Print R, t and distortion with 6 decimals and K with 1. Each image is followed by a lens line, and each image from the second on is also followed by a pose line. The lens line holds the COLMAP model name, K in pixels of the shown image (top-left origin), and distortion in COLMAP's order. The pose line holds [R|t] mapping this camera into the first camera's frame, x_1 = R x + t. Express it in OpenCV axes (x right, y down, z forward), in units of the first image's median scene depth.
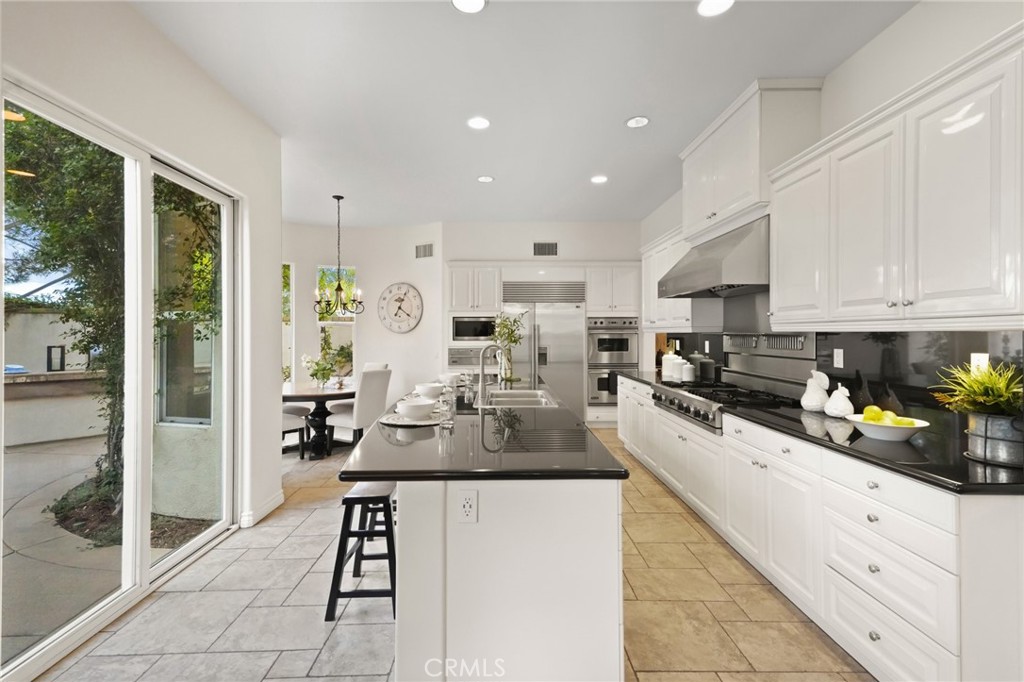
lens RADIAL K [[466.8, 0, 516.5], [0, 466.8, 336.0], [0, 0, 1]] dist [0.036372, -0.007942]
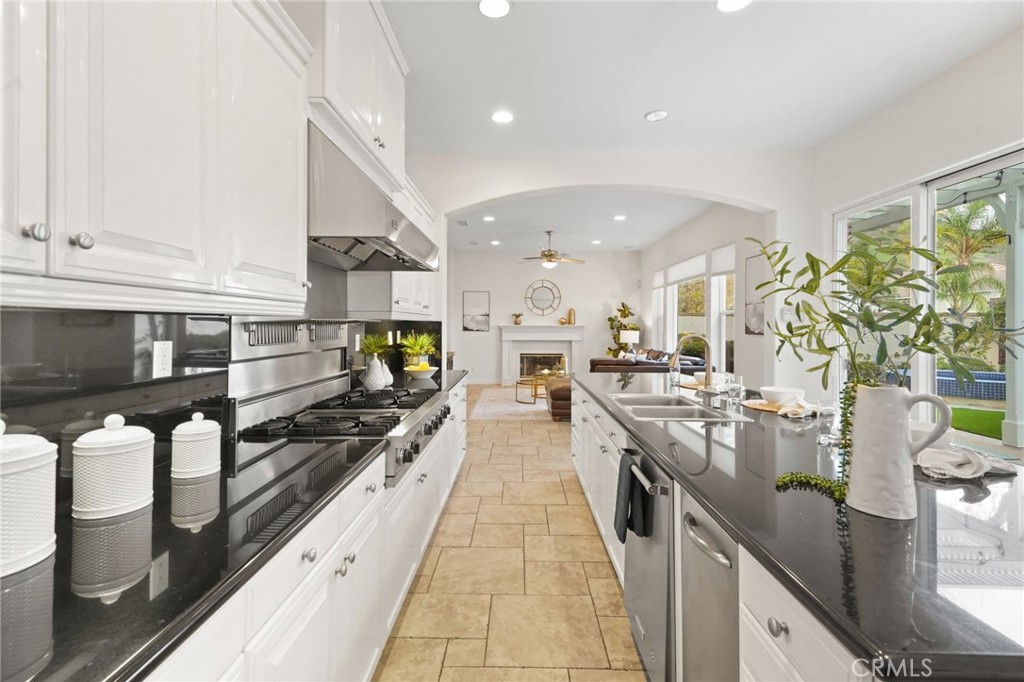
lens RADIAL K [[466.8, 0, 508.2], [0, 466.8, 324.6], [0, 0, 1]] dist [0.036372, -0.007942]
pose [[-0.998148, 0.000835, 0.060821, 0.129231], [0.001270, 0.999974, 0.007127, -0.002387], [-0.060813, 0.007191, -0.998123, 1.111809]]
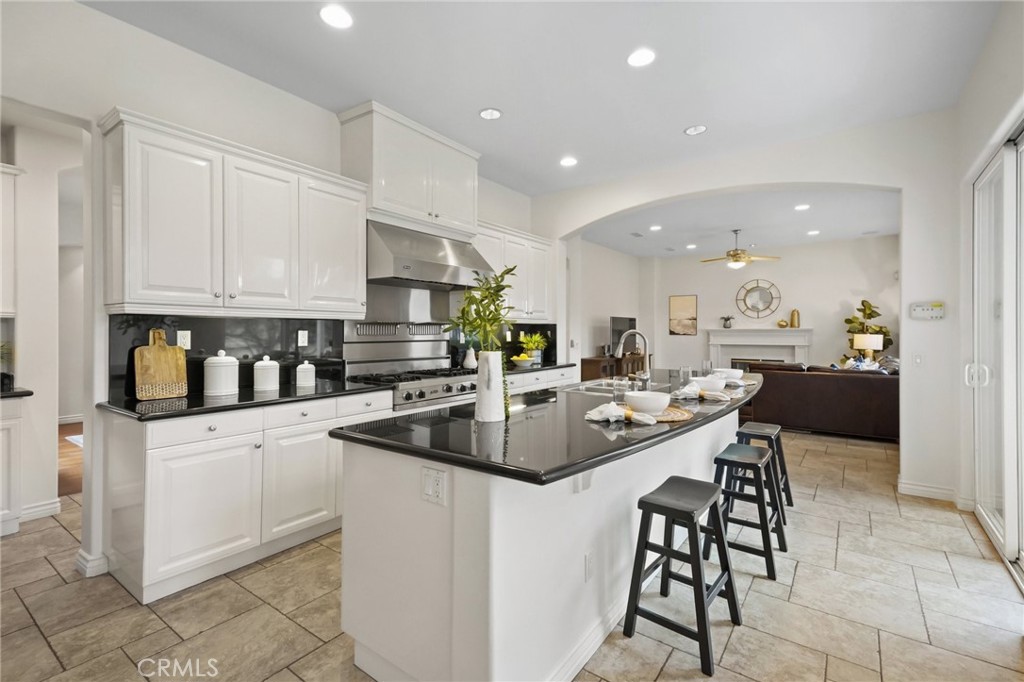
lens RADIAL K [[466.8, 0, 506.0], [0, 466.8, 332.5], [0, 0, 1]] dist [0.036372, -0.007942]
pose [[-0.781848, 0.001956, 0.623466, -0.268585], [0.007662, 0.999950, 0.006471, 0.009361], [-0.623422, 0.009836, -0.781823, 1.176709]]
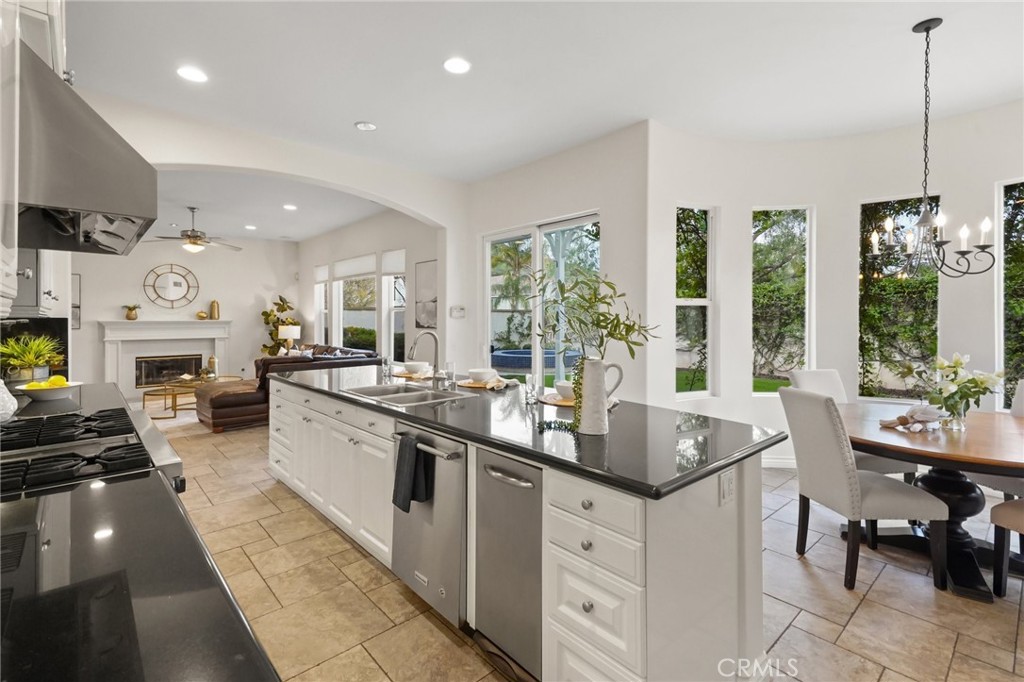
lens RADIAL K [[466.8, 0, 511.0], [0, 466.8, 321.2], [0, 0, 1]] dist [0.036372, -0.007942]
pose [[-0.766988, 0.008031, -0.641611, 0.254464], [-0.001621, 0.999894, 0.014453, -0.008461], [0.641660, 0.012125, -0.766894, 1.124544]]
